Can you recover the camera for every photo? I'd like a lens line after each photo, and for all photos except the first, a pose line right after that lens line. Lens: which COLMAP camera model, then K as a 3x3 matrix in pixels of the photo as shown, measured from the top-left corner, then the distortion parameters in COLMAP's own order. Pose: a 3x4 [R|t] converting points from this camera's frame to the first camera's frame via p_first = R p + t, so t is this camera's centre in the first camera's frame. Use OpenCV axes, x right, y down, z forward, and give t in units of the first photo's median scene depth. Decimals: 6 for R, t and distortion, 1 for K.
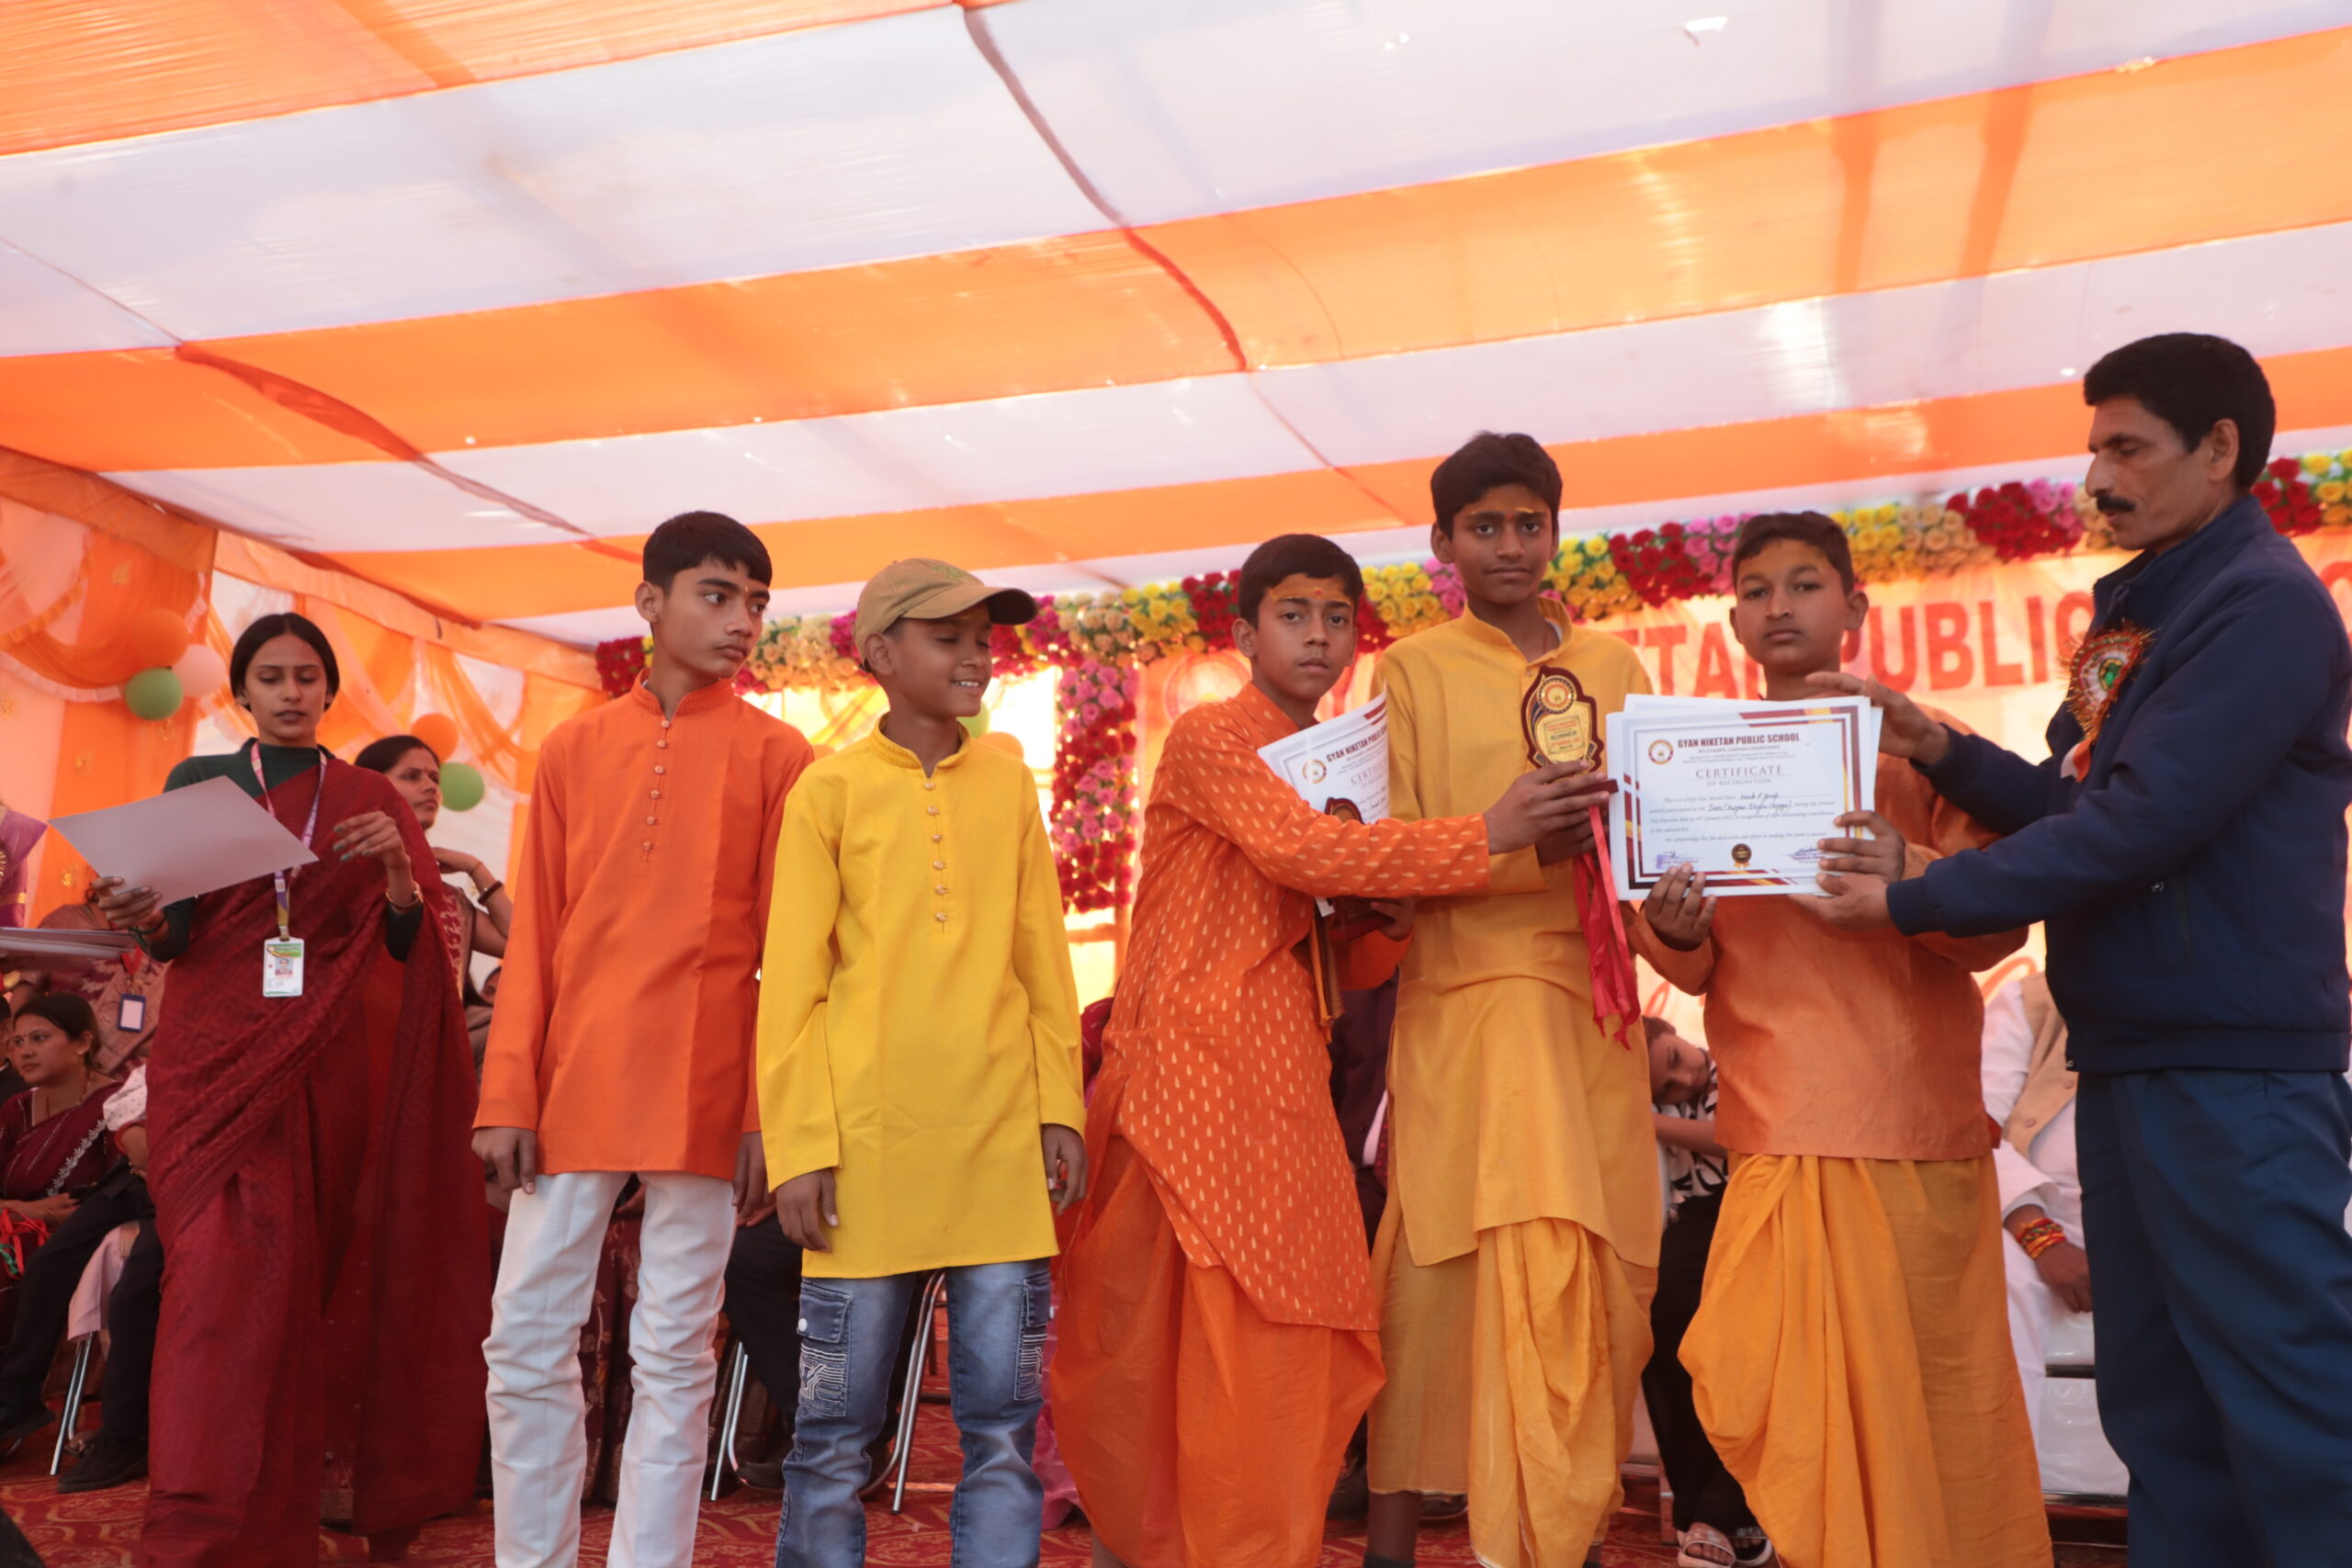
lens RADIAL K [[2119.5, 0, 1176.0], [0, 2119.5, 784.0], [0, 0, 1]] dist [0.002532, 0.082917]
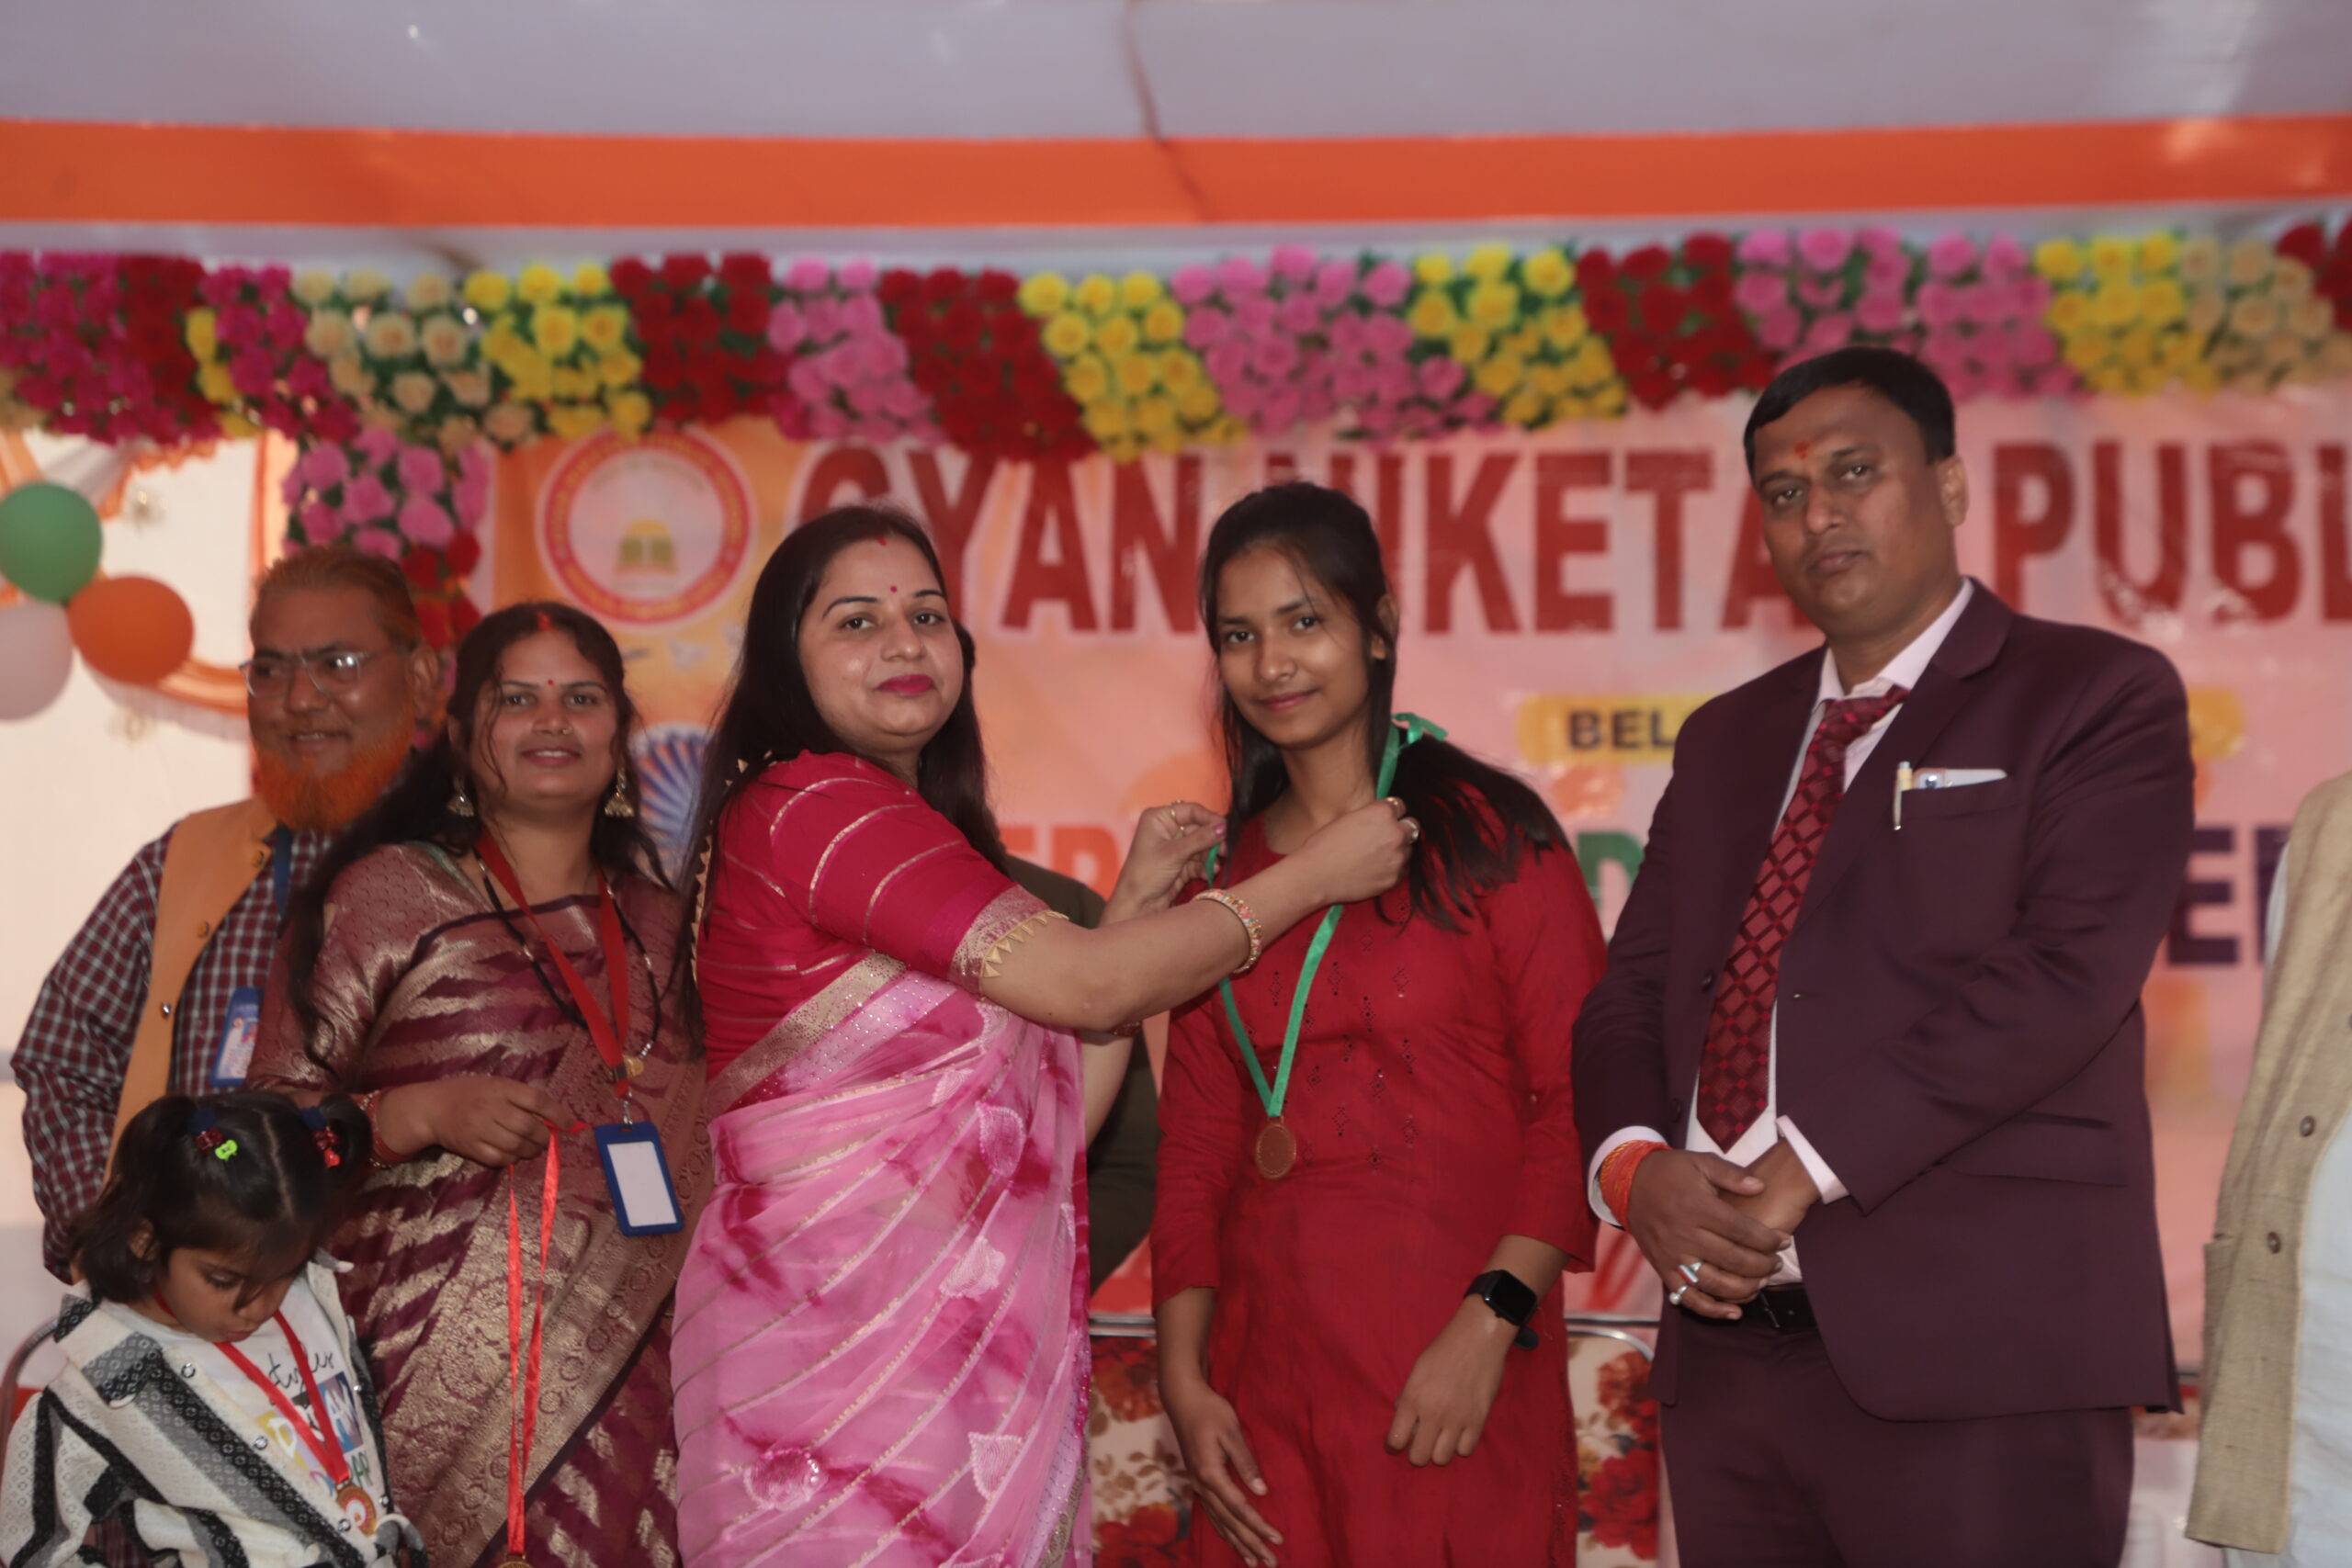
lens RADIAL K [[6084.6, 0, 1142.7], [0, 6084.6, 788.2], [0, 0, 1]] dist [0.636279, -0.297376]
pose [[0.958780, 0.039978, 0.281322, -0.258614], [-0.054652, 0.997513, 0.044506, -0.053340], [-0.278843, -0.058046, 0.958581, -0.271615]]
